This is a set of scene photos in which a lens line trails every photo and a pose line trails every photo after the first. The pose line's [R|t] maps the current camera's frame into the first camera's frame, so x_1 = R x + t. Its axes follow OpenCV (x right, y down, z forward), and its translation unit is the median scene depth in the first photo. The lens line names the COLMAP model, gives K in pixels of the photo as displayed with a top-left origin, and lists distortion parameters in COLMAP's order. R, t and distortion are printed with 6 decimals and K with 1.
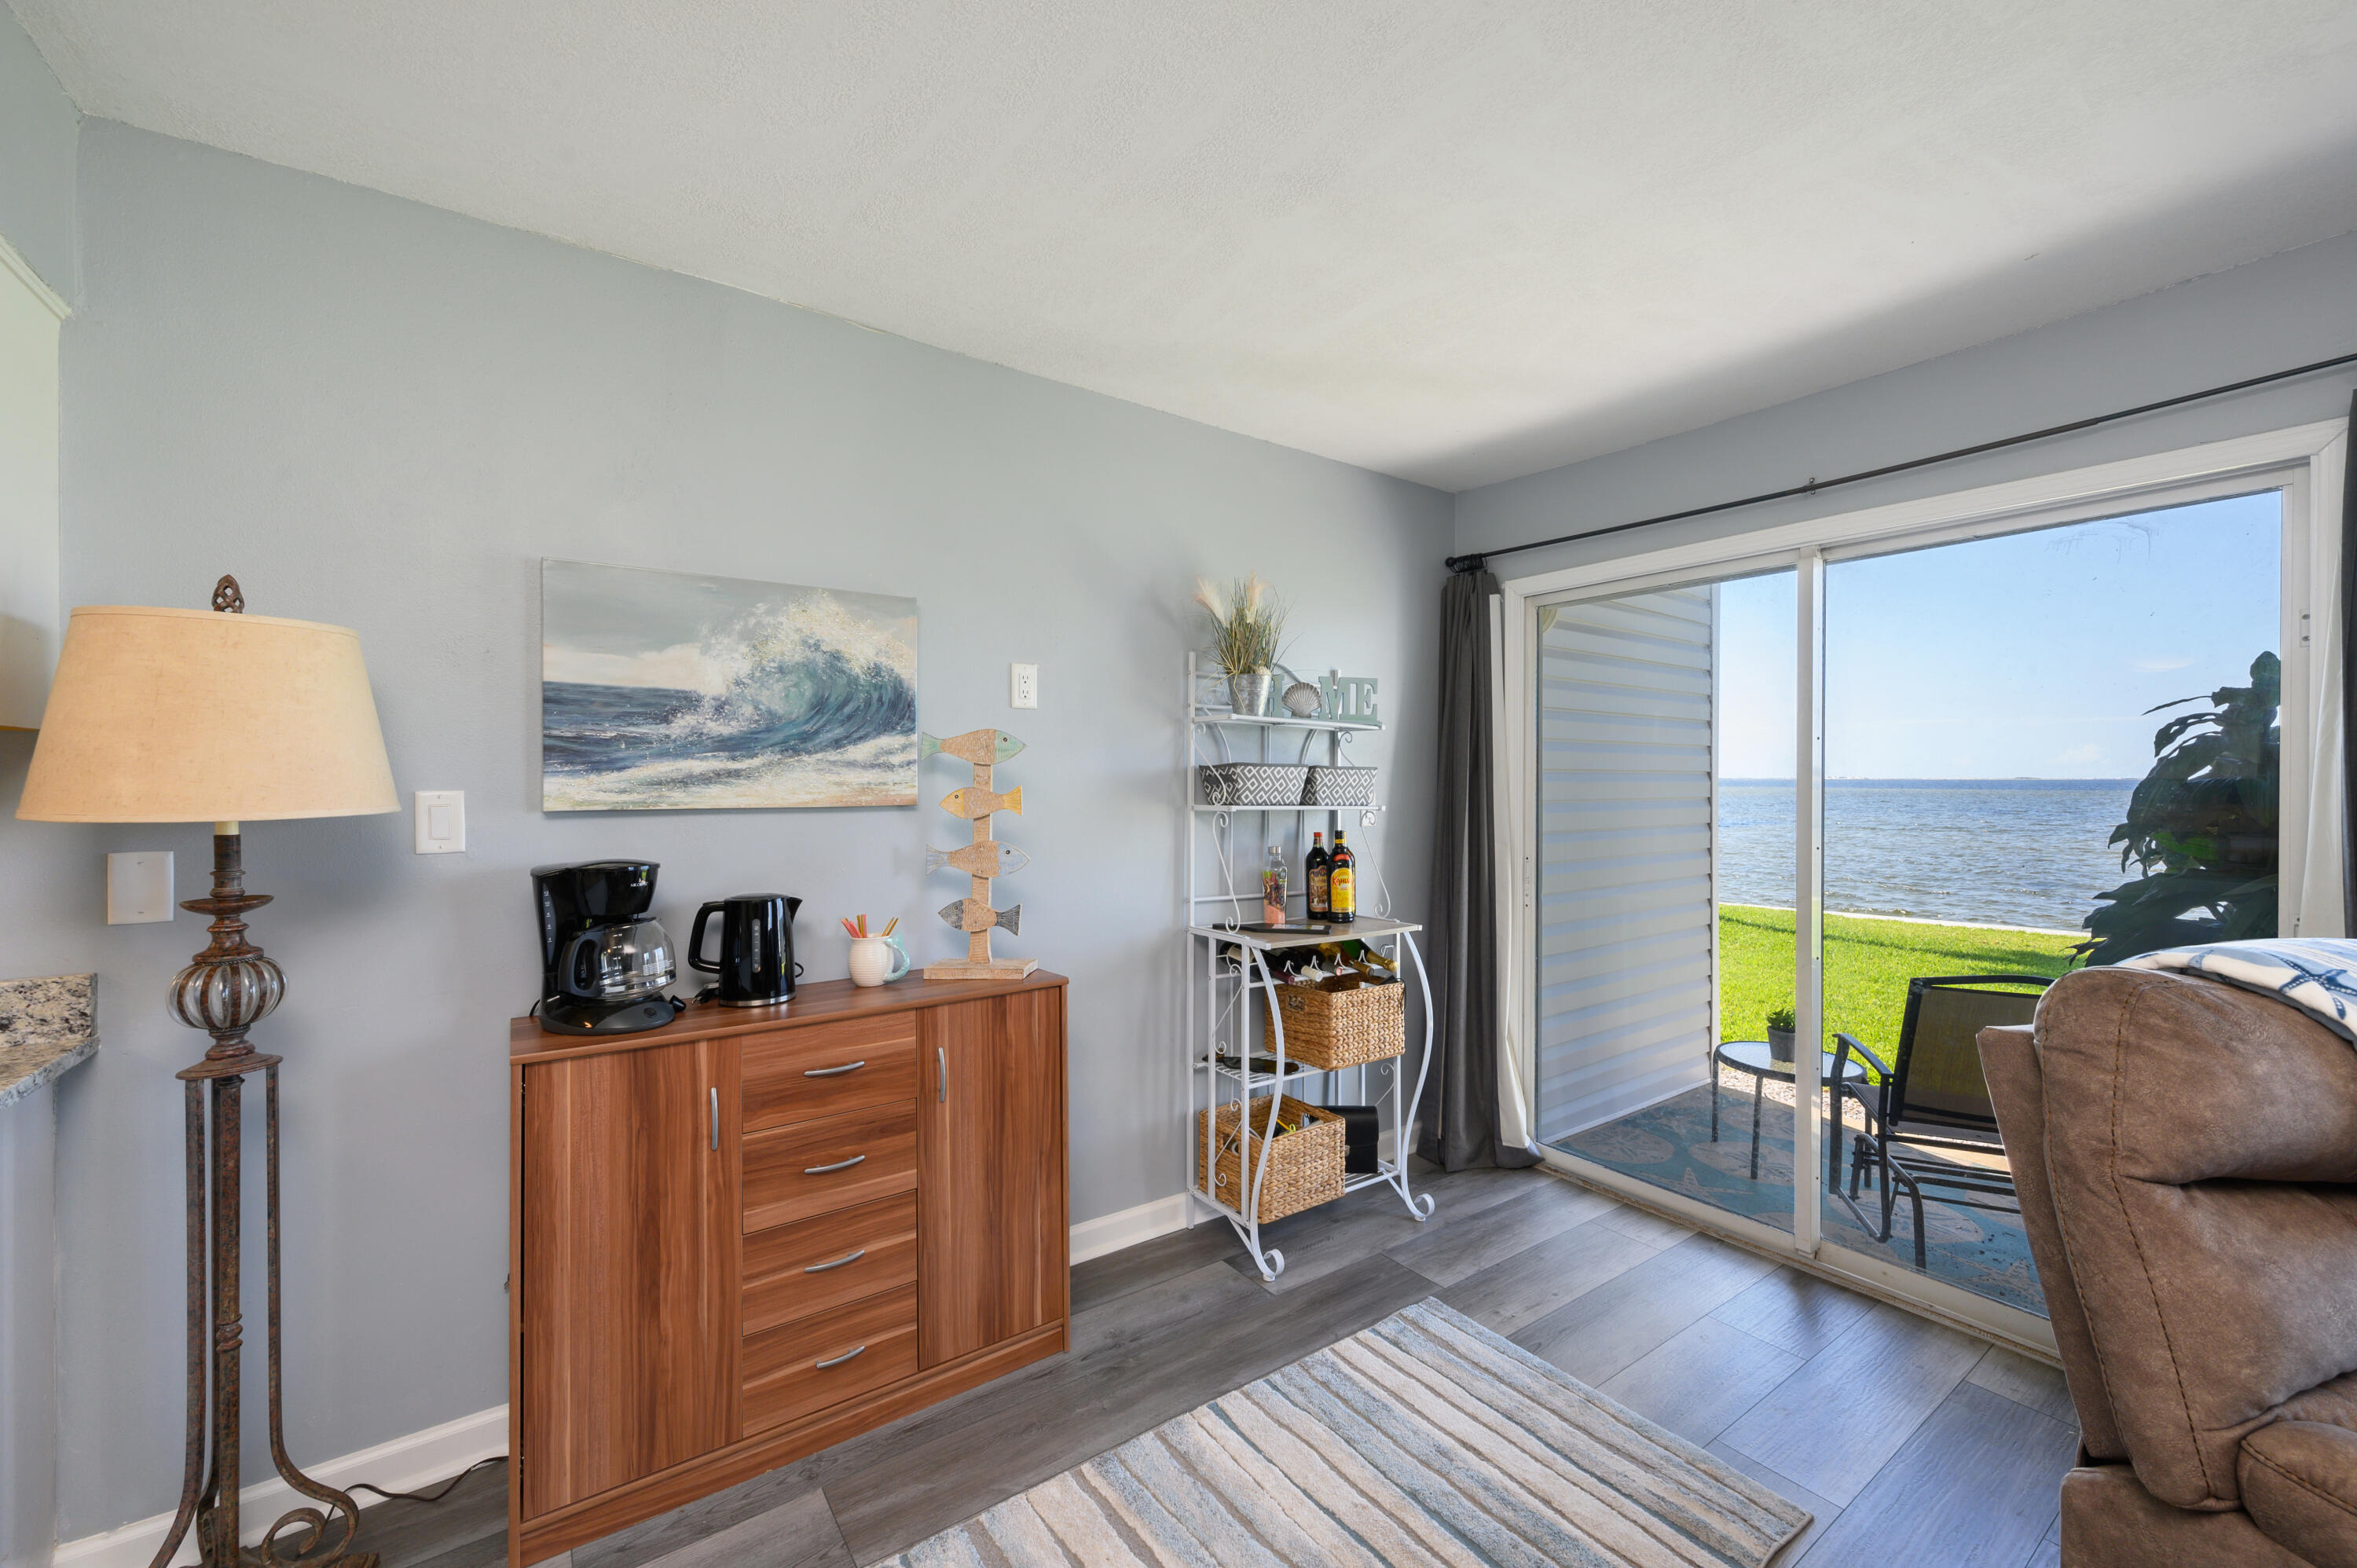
lens RADIAL K [[910.5, 0, 1187.5], [0, 910.5, 776.9], [0, 0, 1]] dist [0.000698, 0.000054]
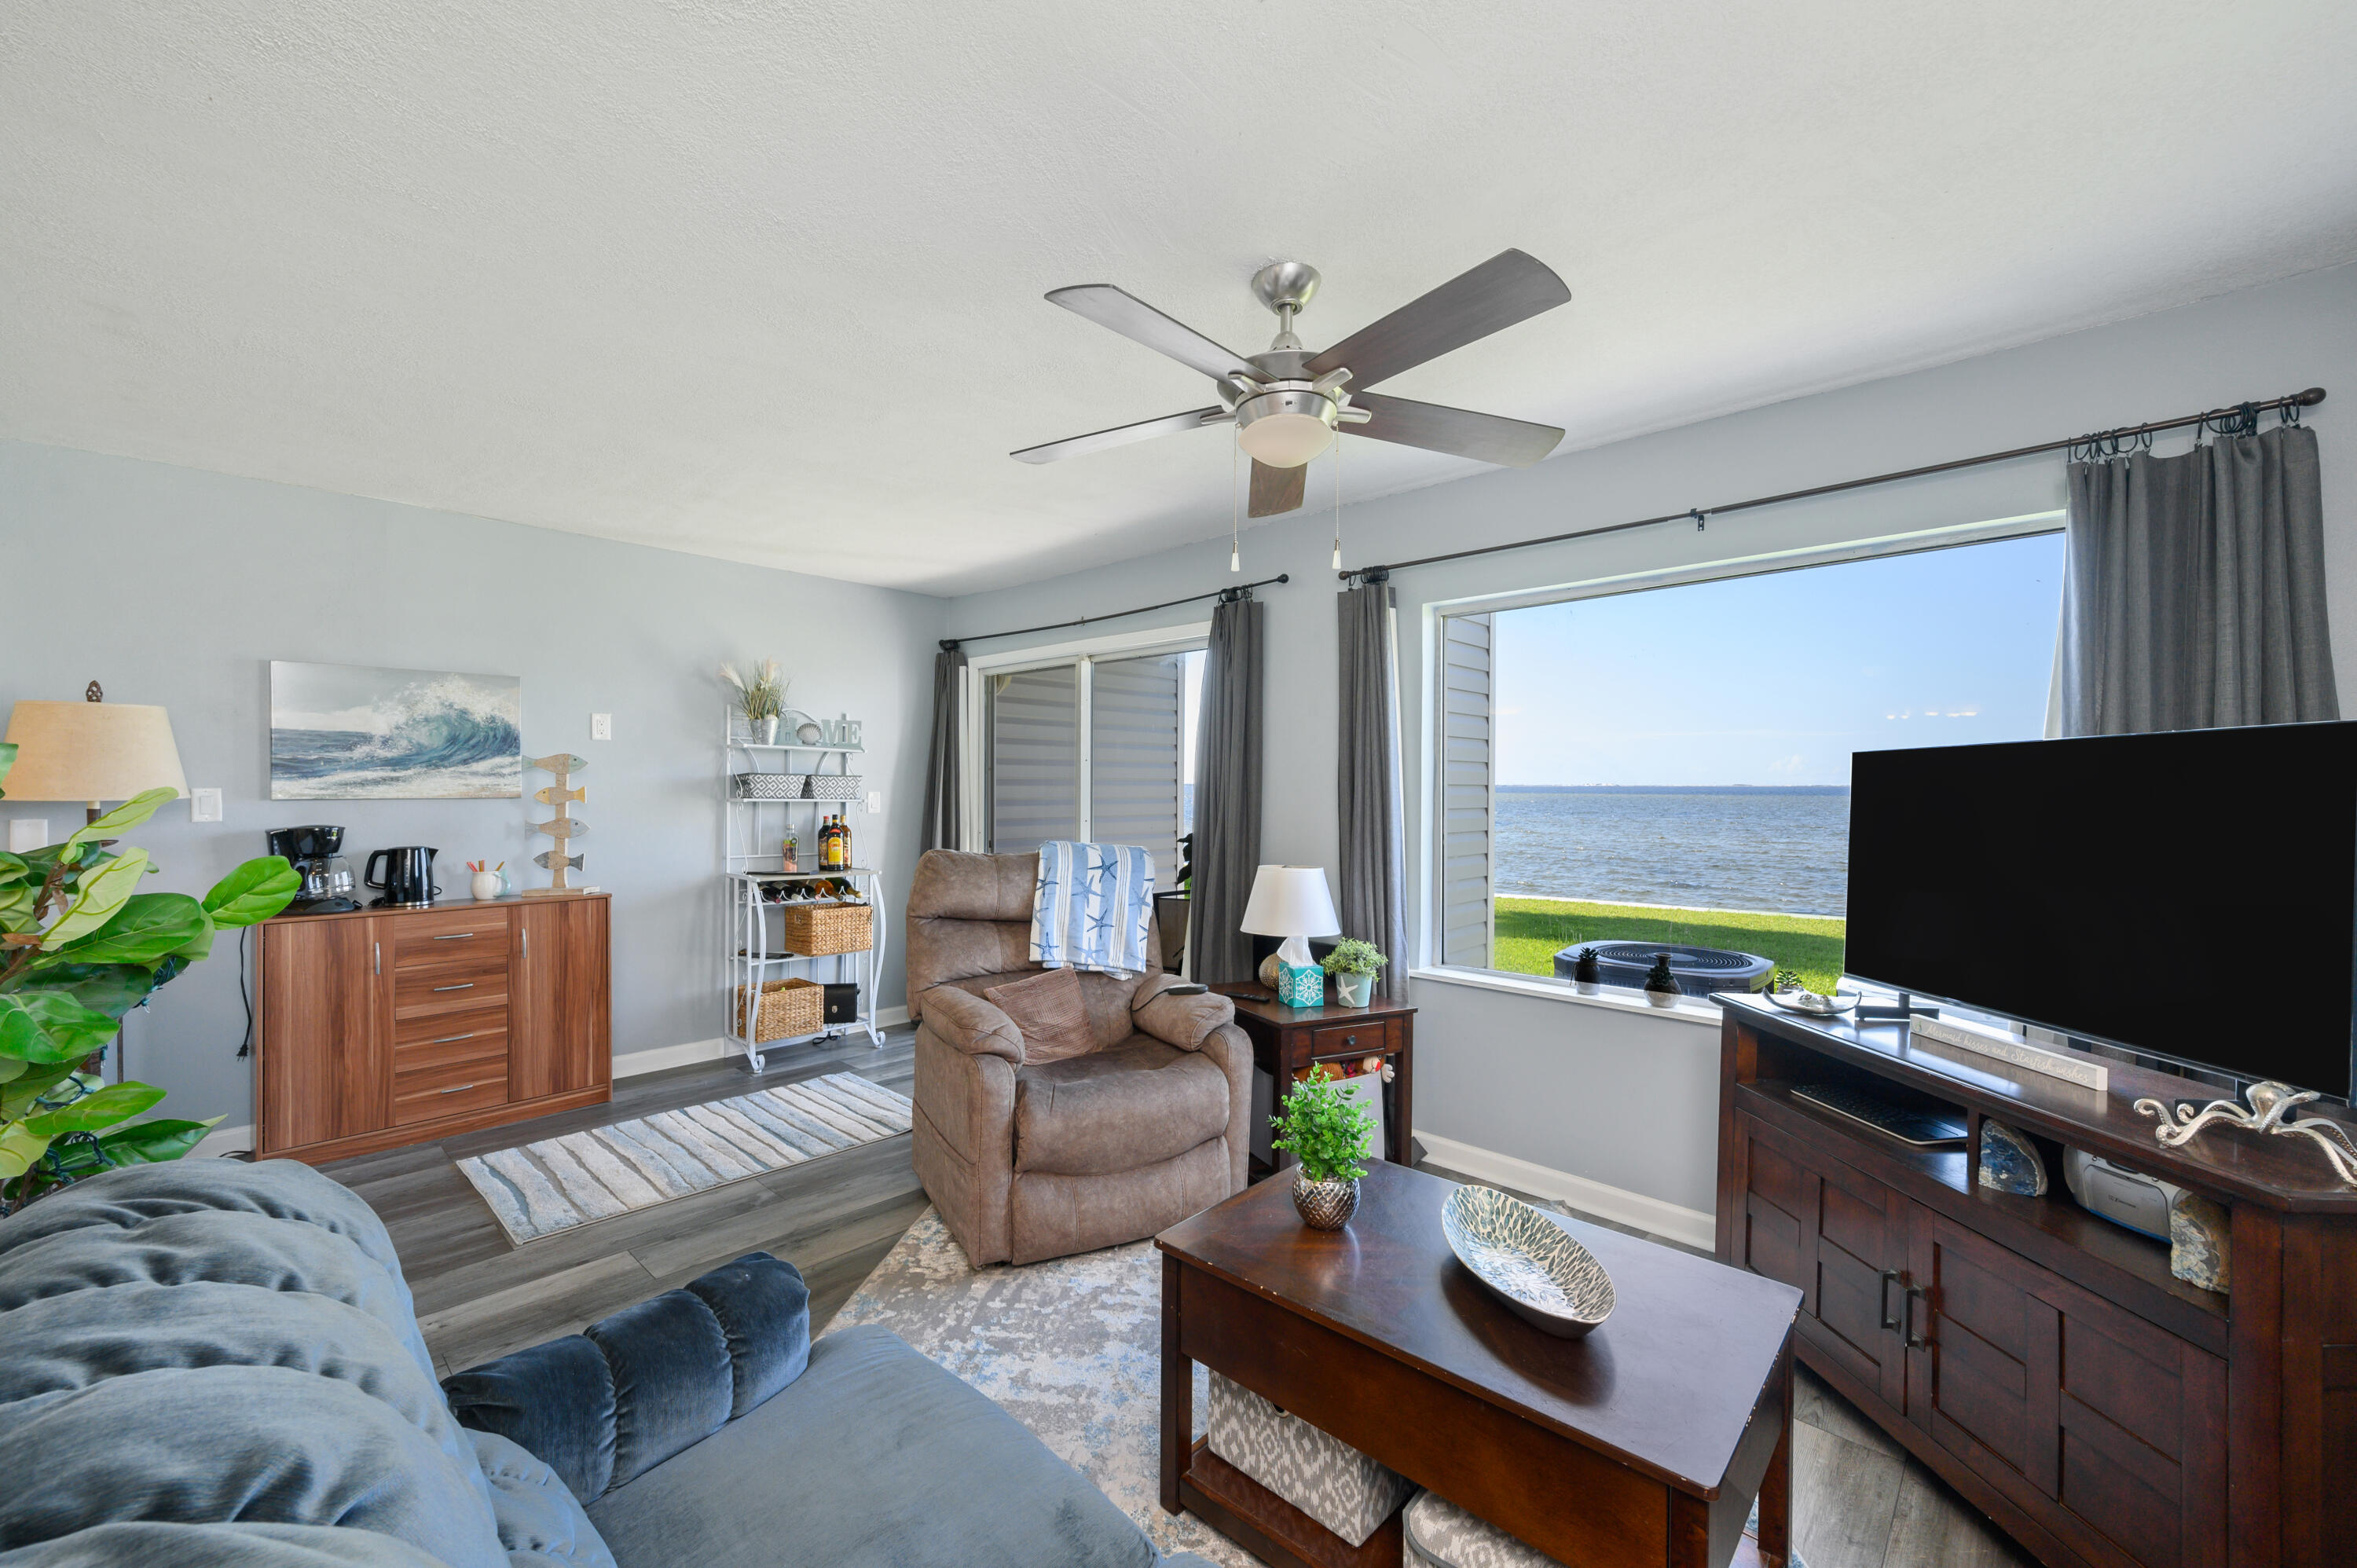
lens RADIAL K [[919.2, 0, 1178.5], [0, 919.2, 784.0], [0, 0, 1]] dist [-0.001304, 0.000076]
pose [[0.980635, -0.000016, 0.195845, 0.636879], [-0.000152, 1.000000, 0.000843, 0.004312], [-0.195845, -0.000857, 0.980635, -1.033512]]
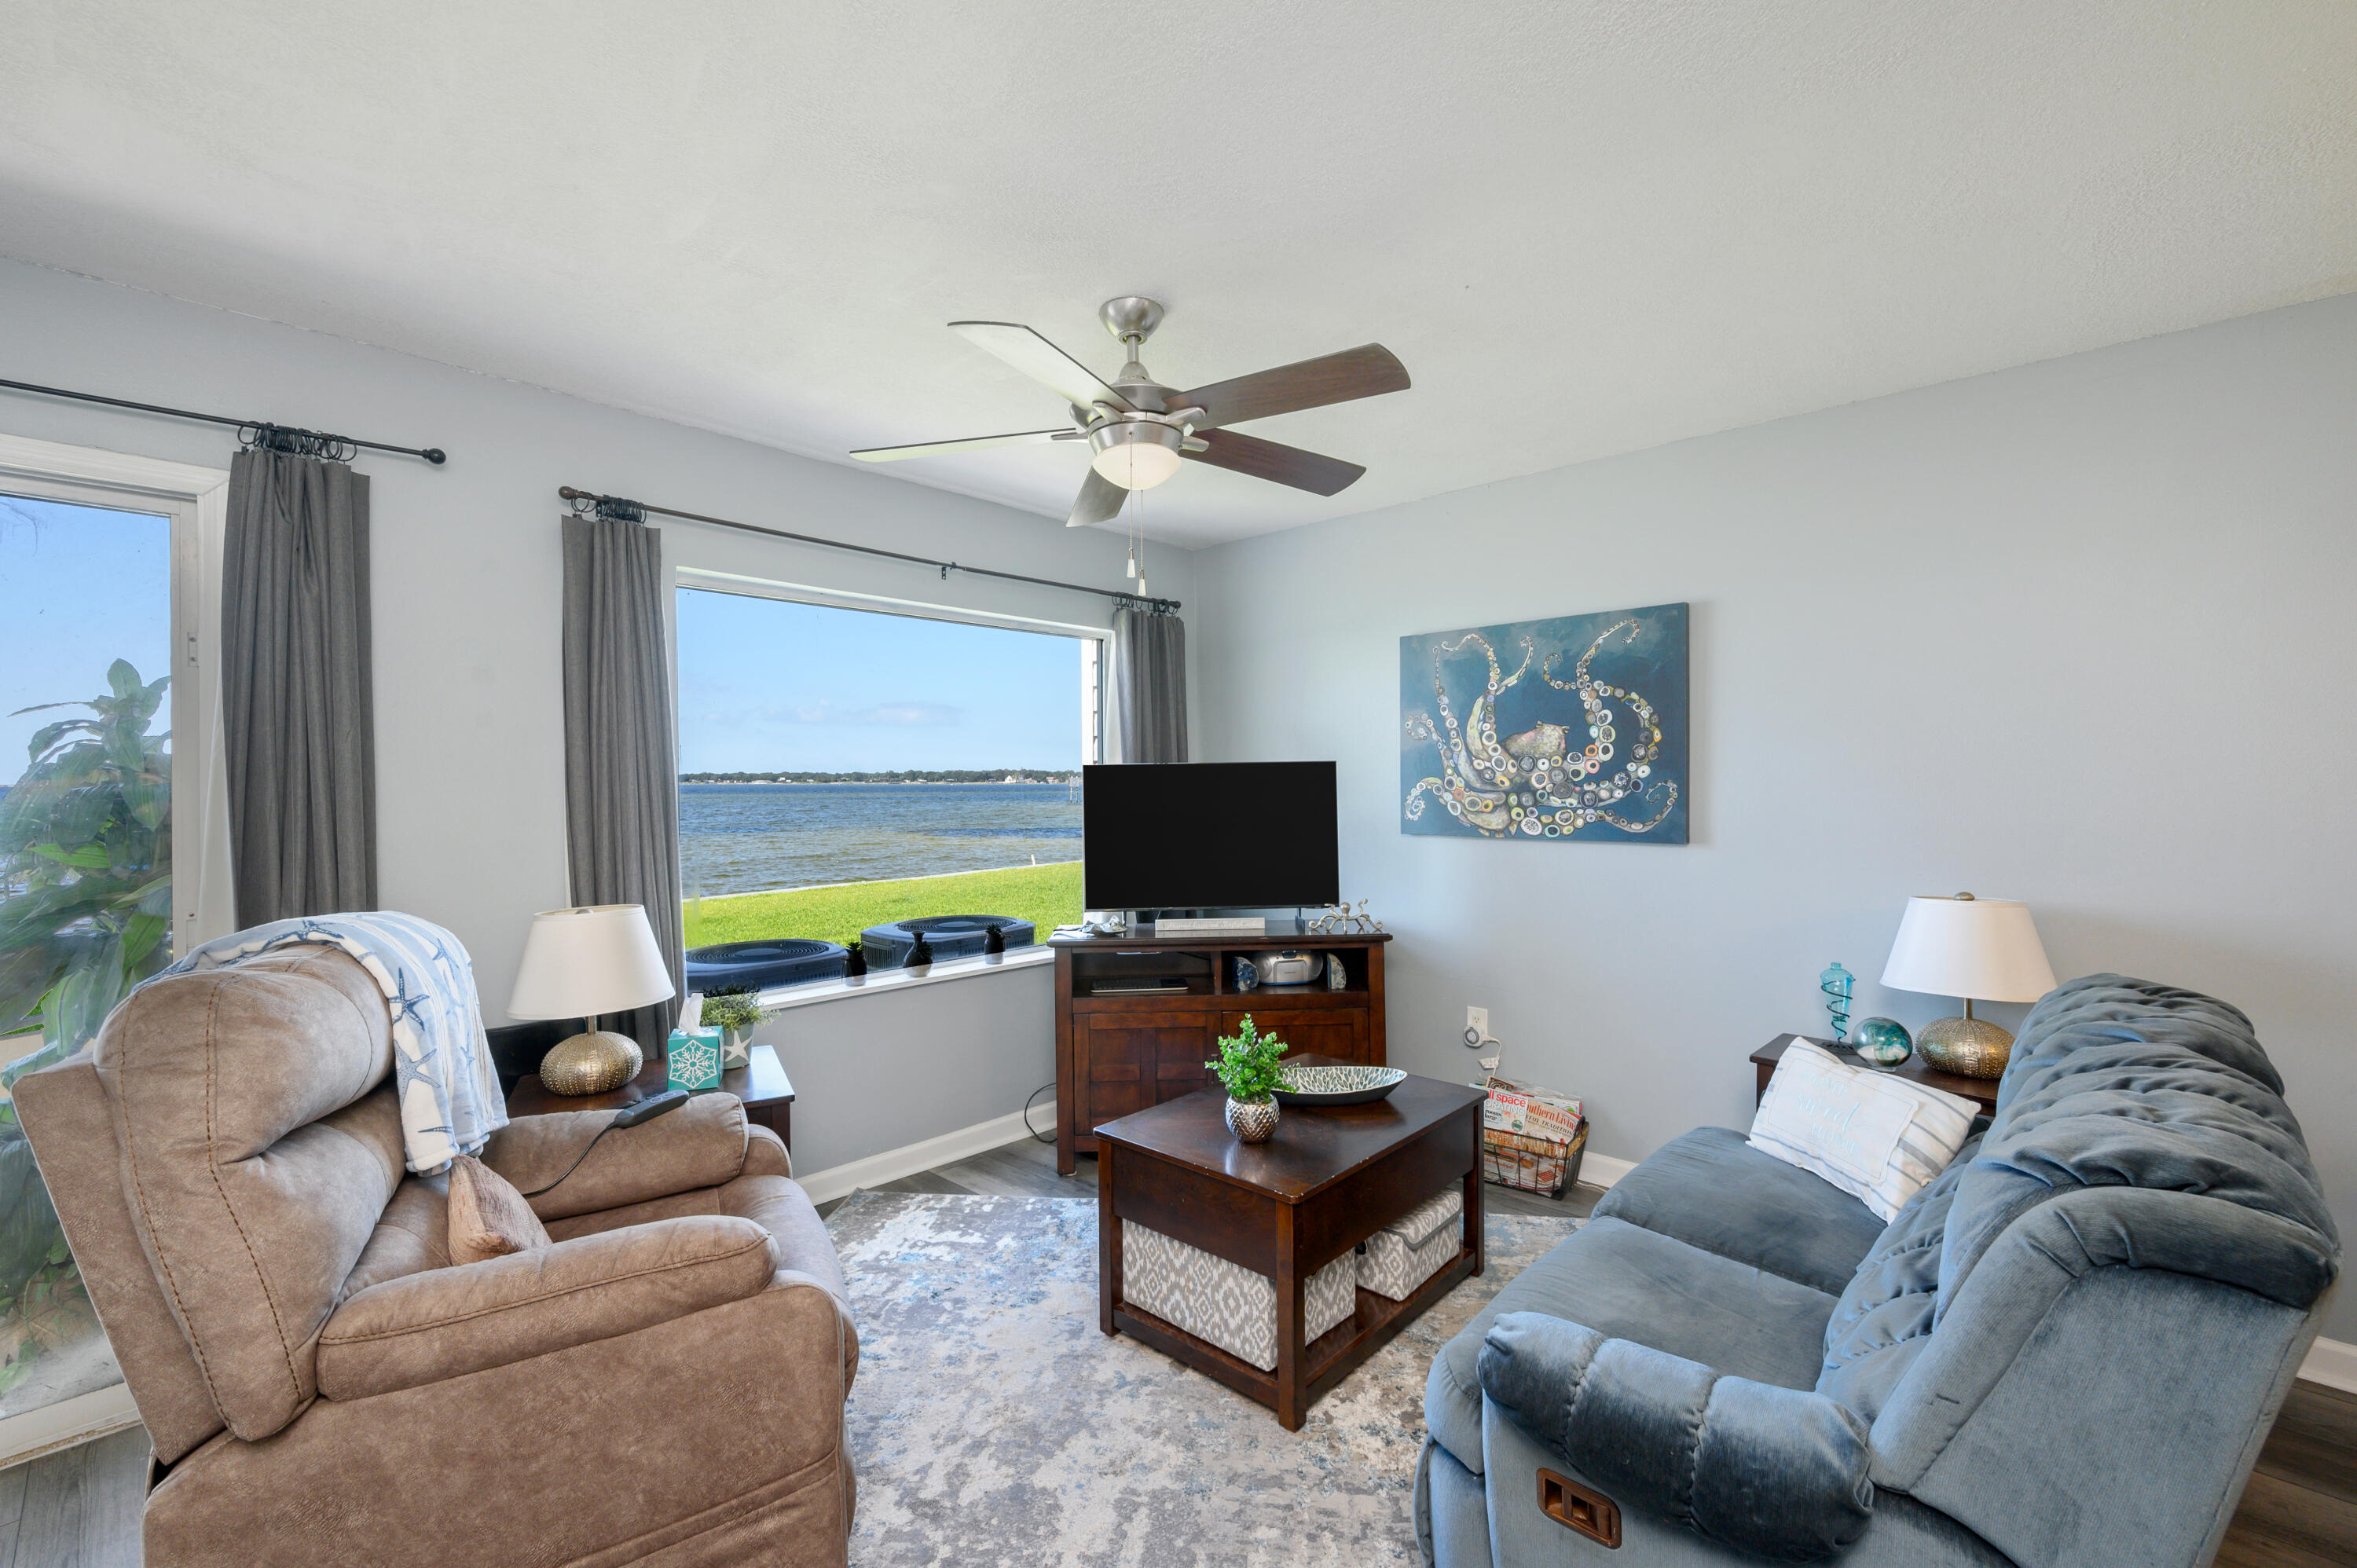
lens RADIAL K [[1021.5, 0, 1178.5], [0, 1021.5, 784.0], [0, 0, 1]] dist [-0.040874, -0.000064]
pose [[-0.198773, -0.006329, 0.980025, -0.207280], [0.004905, 0.999960, 0.007453, -0.005779], [-0.980033, 0.006288, -0.198734, 0.088792]]
